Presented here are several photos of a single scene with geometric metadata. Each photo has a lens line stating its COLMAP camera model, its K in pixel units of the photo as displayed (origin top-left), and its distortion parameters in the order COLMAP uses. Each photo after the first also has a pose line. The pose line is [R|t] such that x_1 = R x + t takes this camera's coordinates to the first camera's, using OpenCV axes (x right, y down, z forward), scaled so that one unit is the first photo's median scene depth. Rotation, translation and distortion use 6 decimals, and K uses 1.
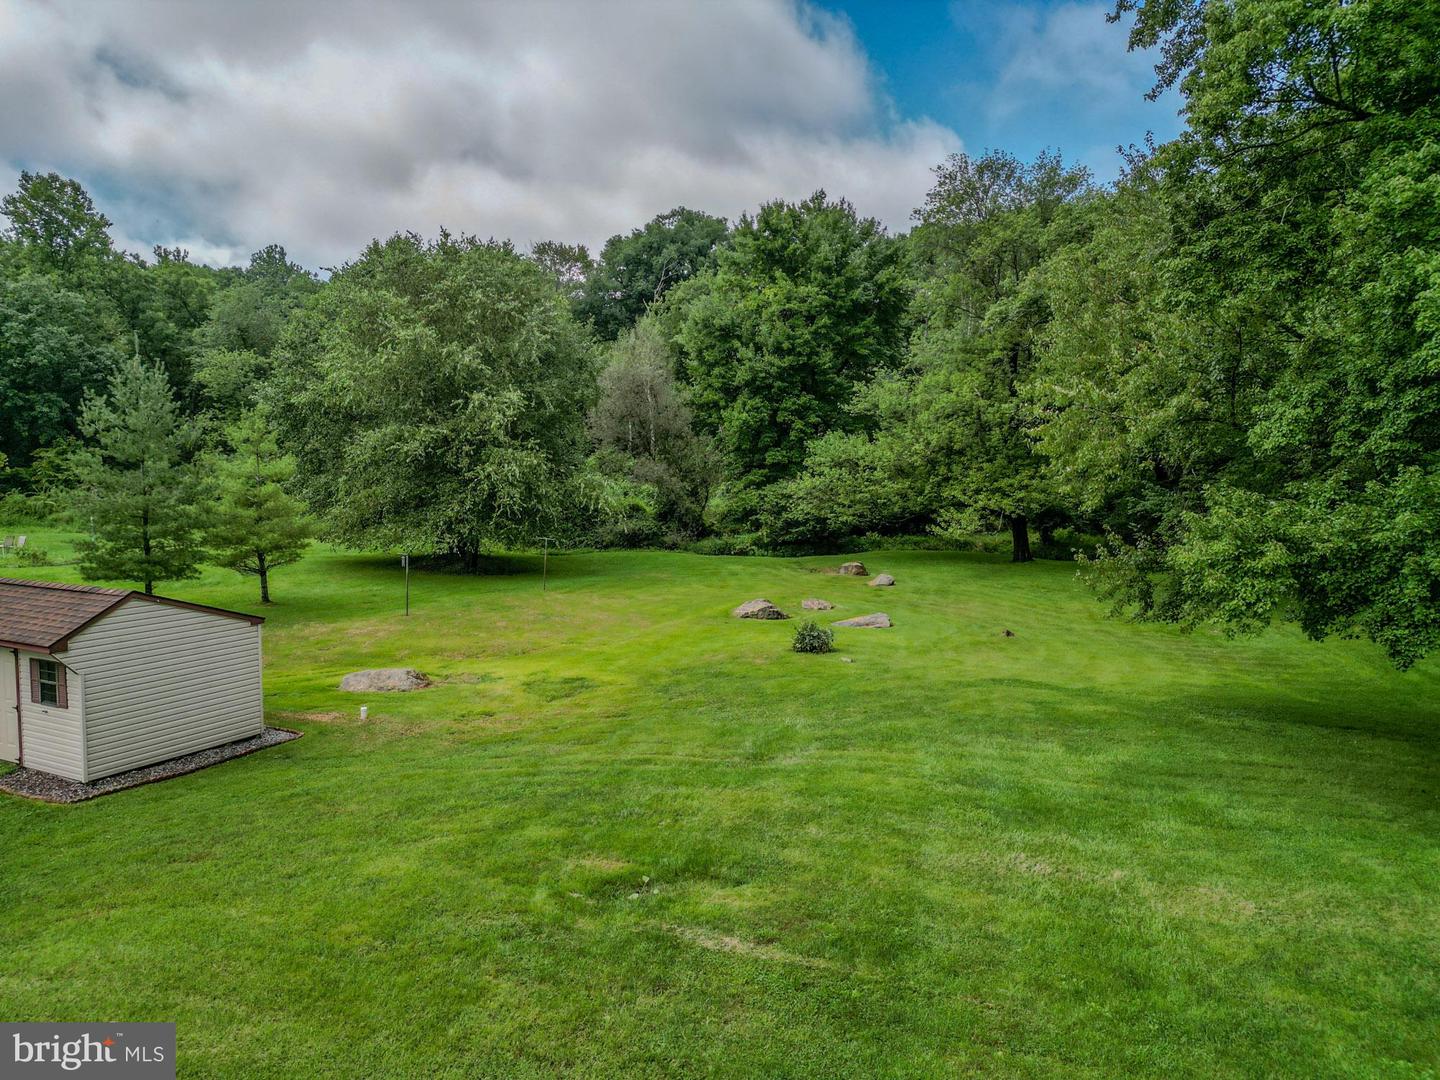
lens RADIAL K [[1020.9, 0, 715.1], [0, 1020.9, 549.6], [0, 0, 1]] dist [0.059875, -0.045514]
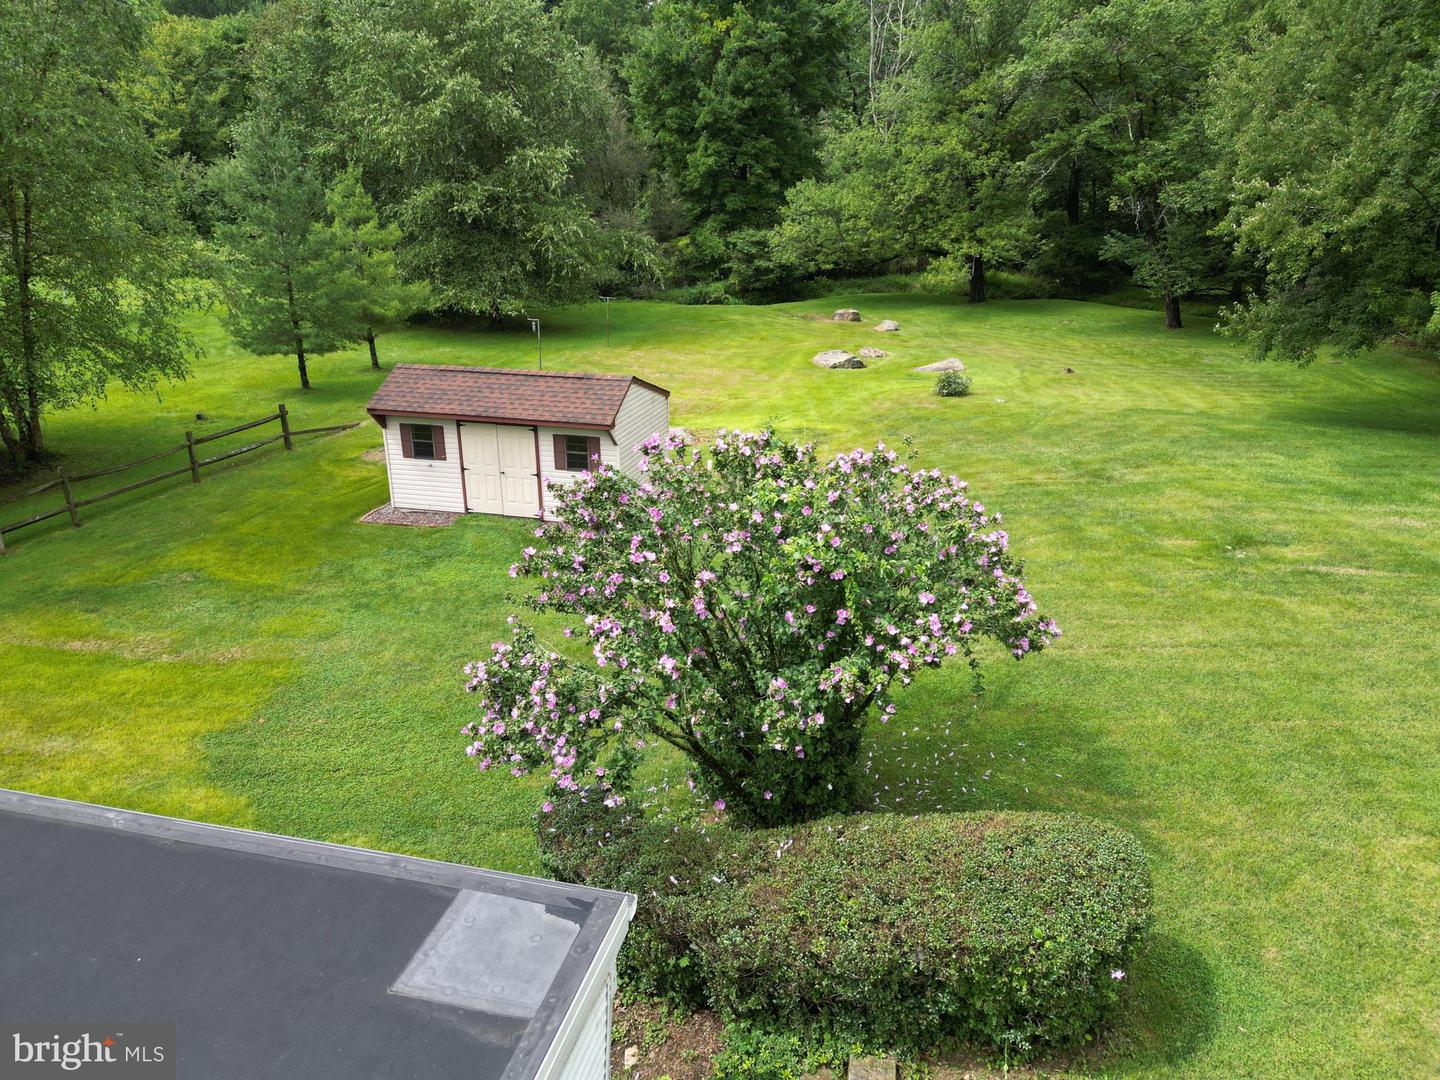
lens RADIAL K [[1020.9, 0, 729.7], [0, 1020.9, 545.1], [0, 0, 1]] dist [0.059875, -0.045514]
pose [[0.974067, -0.078801, 0.212092, -0.232539], [0.023348, 0.967394, 0.252199, -0.022078], [-0.225050, -0.240707, 0.944147, -0.071334]]
